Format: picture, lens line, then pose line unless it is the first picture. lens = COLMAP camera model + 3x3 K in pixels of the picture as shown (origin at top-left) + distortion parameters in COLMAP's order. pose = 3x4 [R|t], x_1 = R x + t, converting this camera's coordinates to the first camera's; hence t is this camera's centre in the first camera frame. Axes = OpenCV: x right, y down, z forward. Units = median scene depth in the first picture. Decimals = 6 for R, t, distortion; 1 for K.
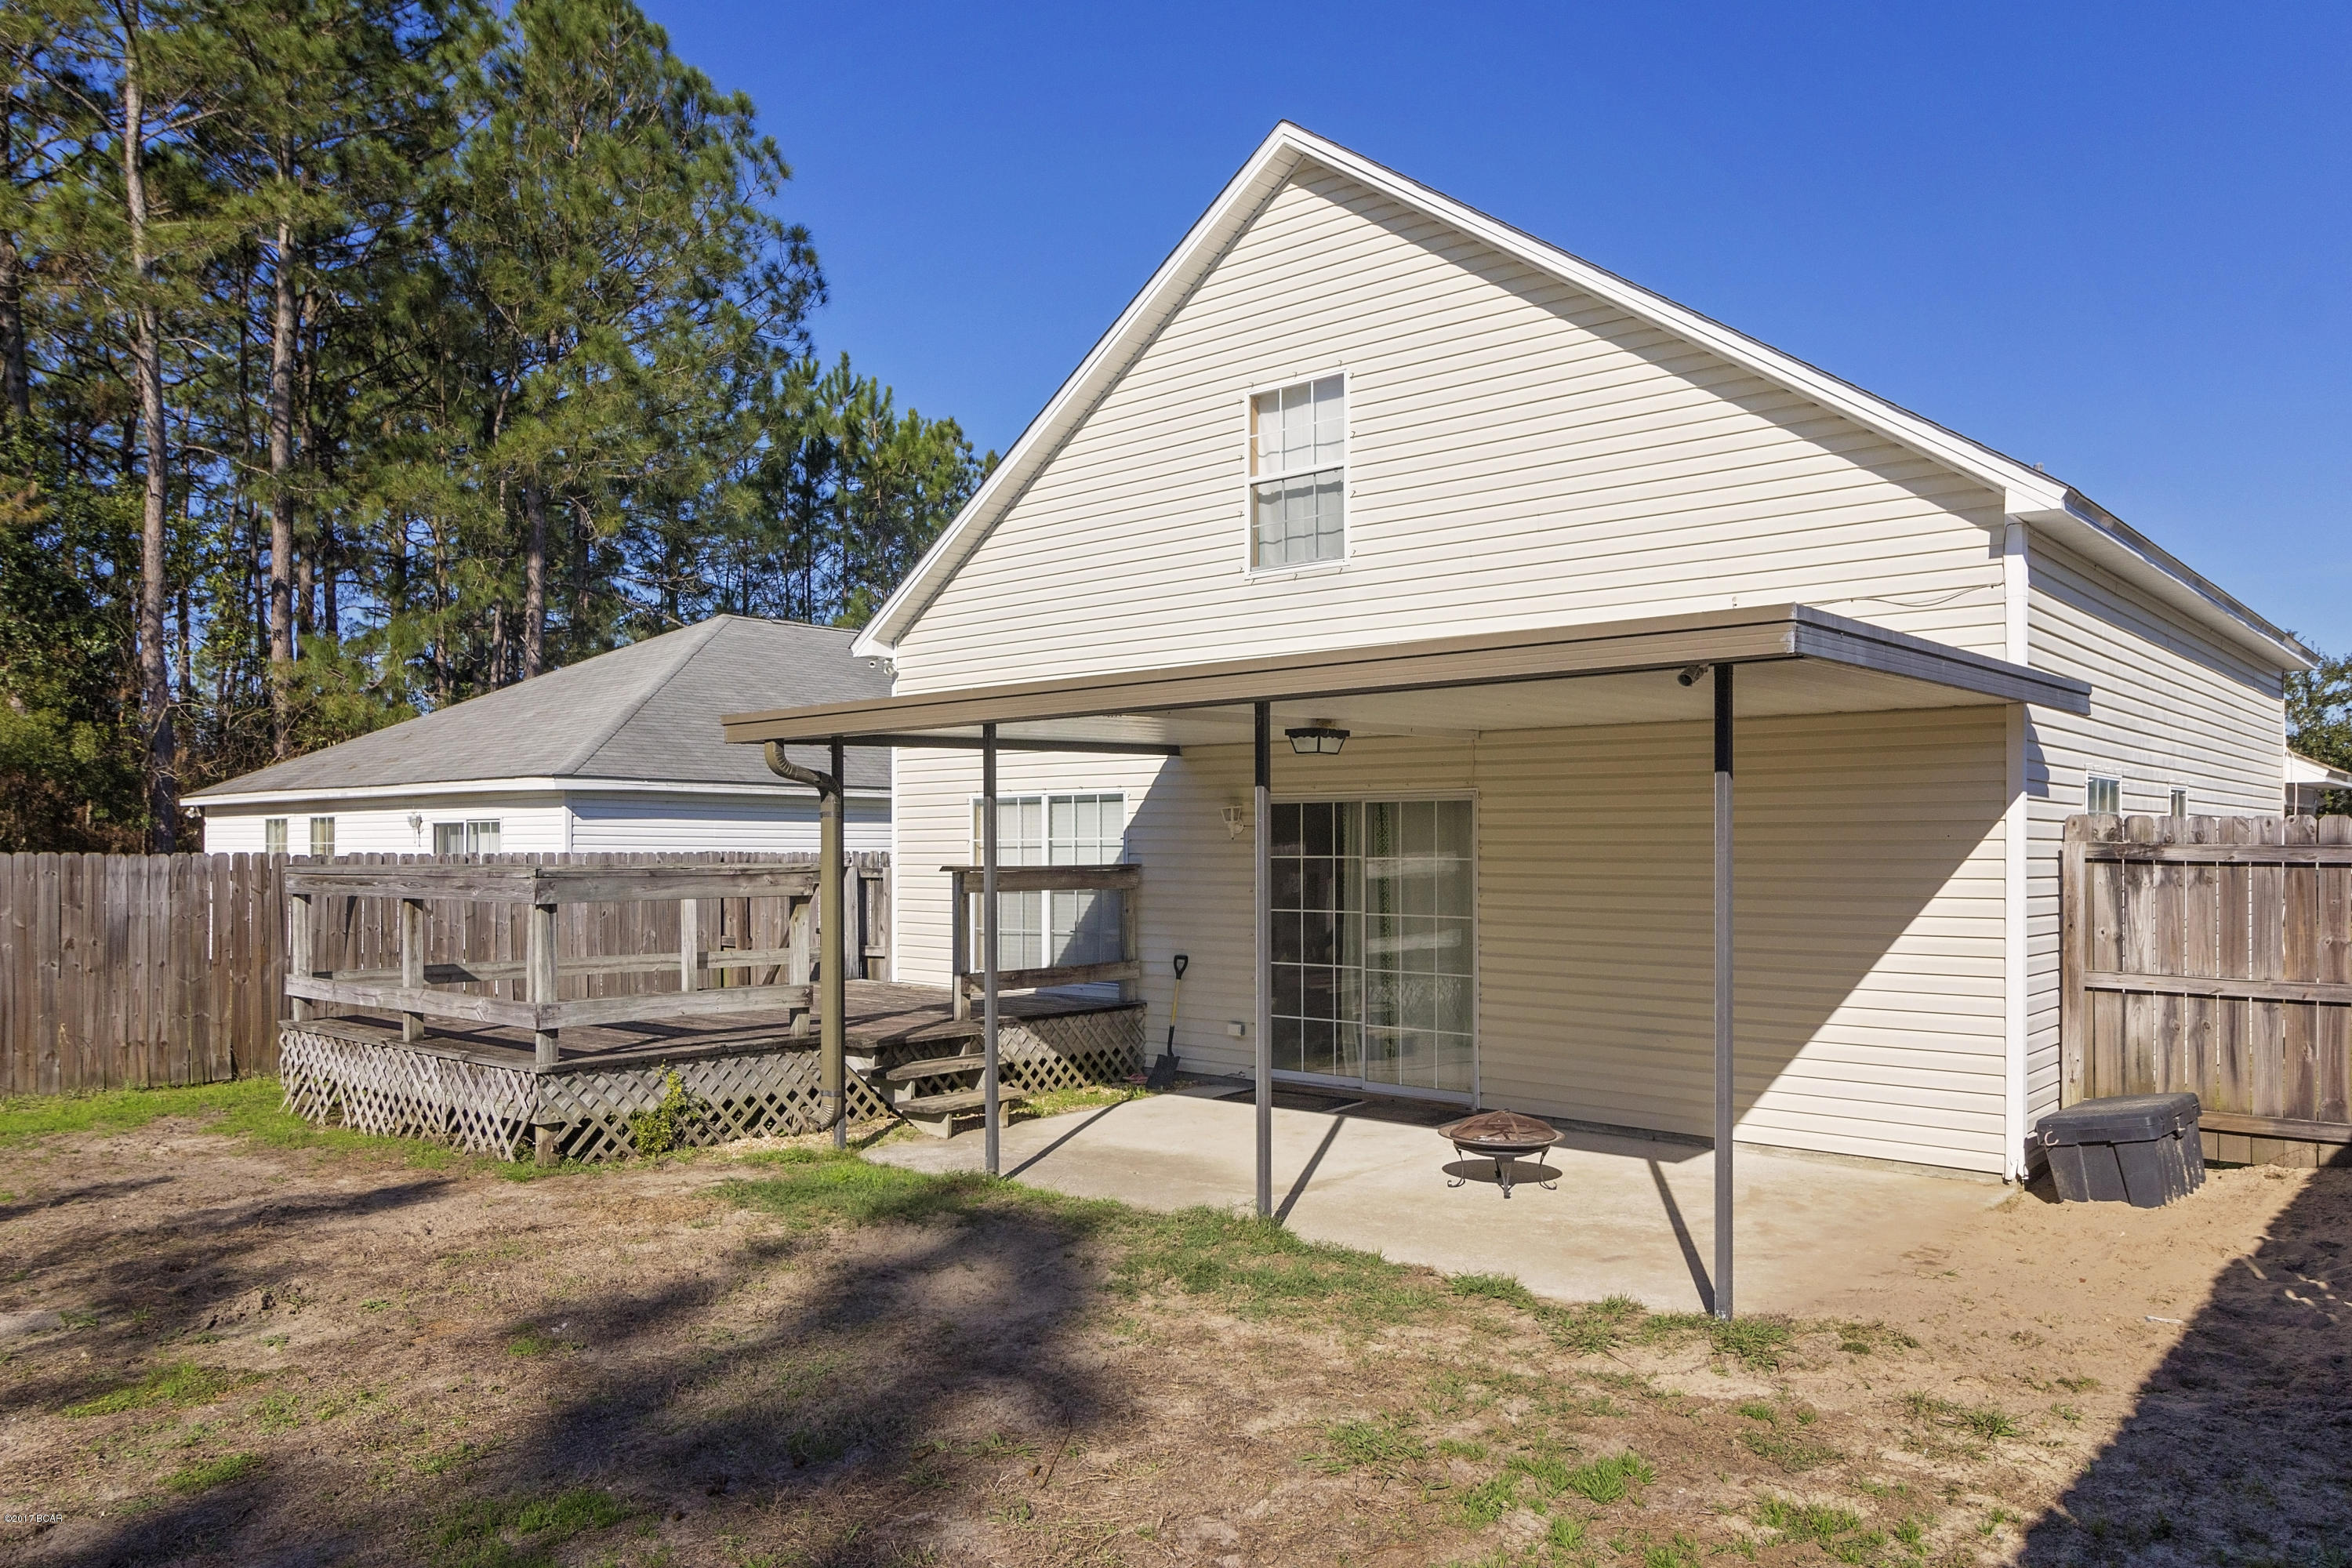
lens RADIAL K [[1626.7, 0, 1176.0], [0, 1626.7, 784.0], [0, 0, 1]] dist [0.004633, 0.001802]
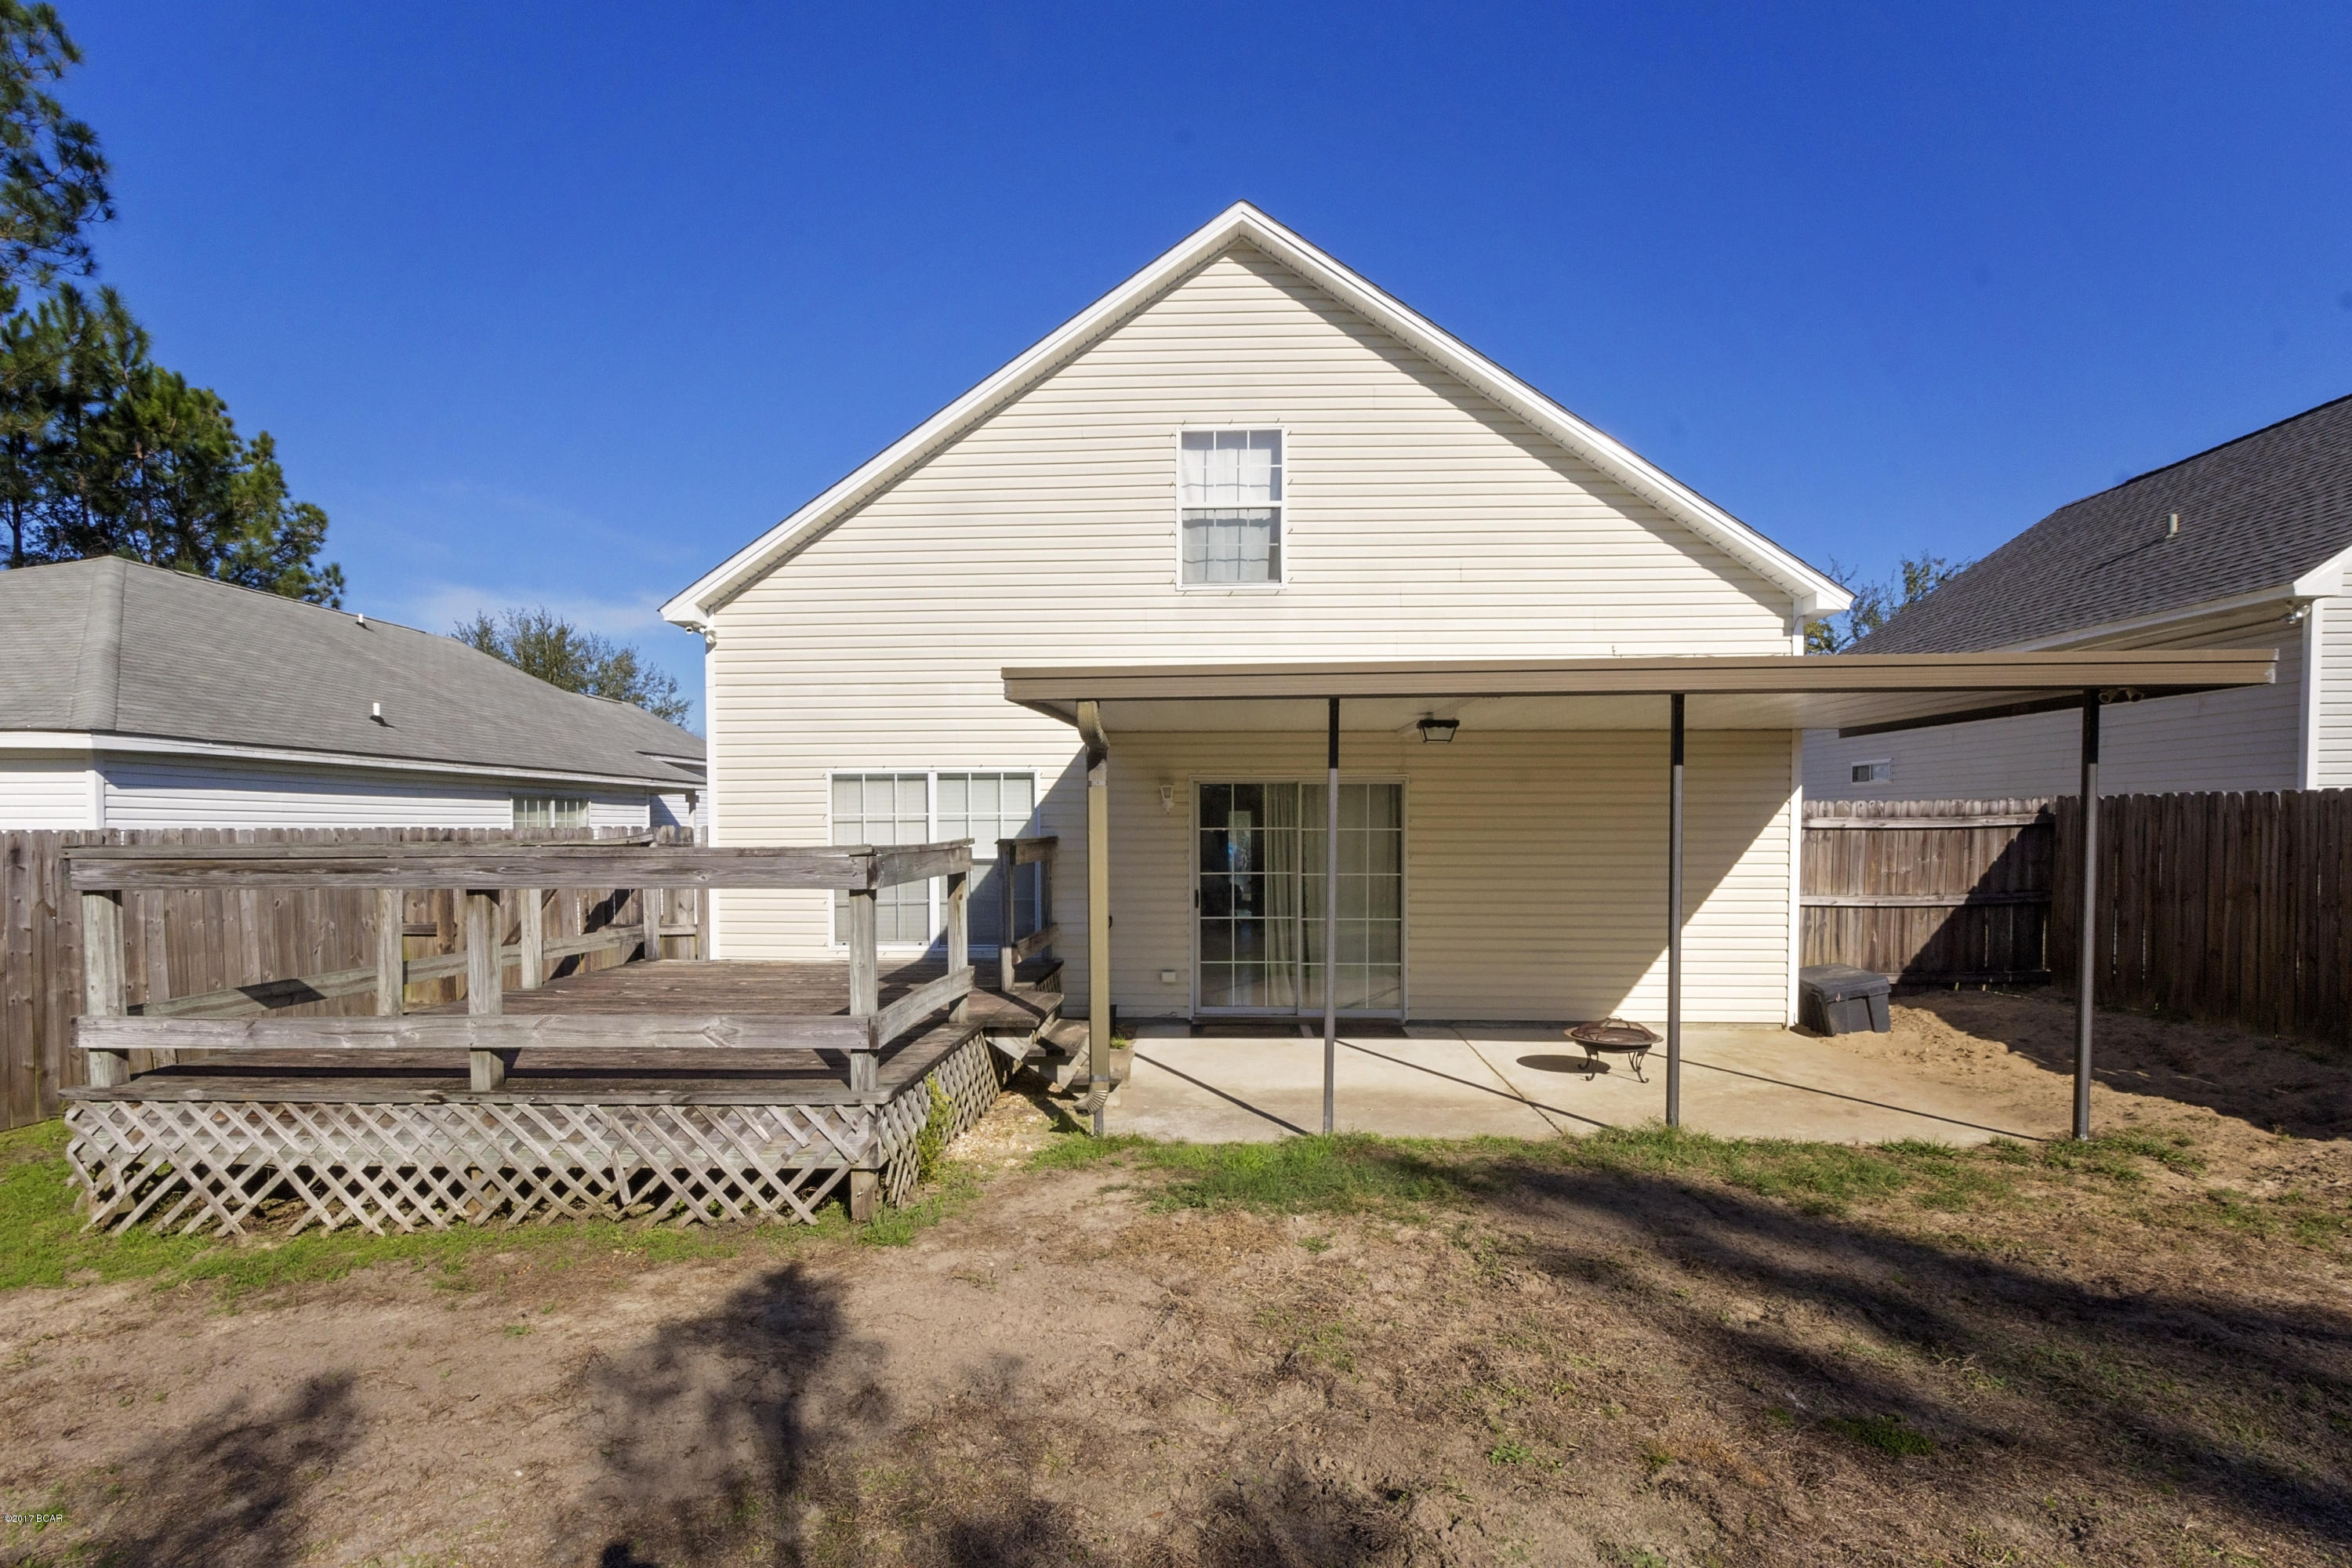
lens RADIAL K [[1145.2, 0, 1176.9], [0, 1145.2, 823.1], [0, 0, 1]] dist [0.003899, 0.002001]
pose [[0.780061, -0.003230, 0.625695, -0.487904], [-0.022151, 0.999217, 0.032775, 0.014149], [-0.625311, -0.039427, 0.779379, 0.368540]]
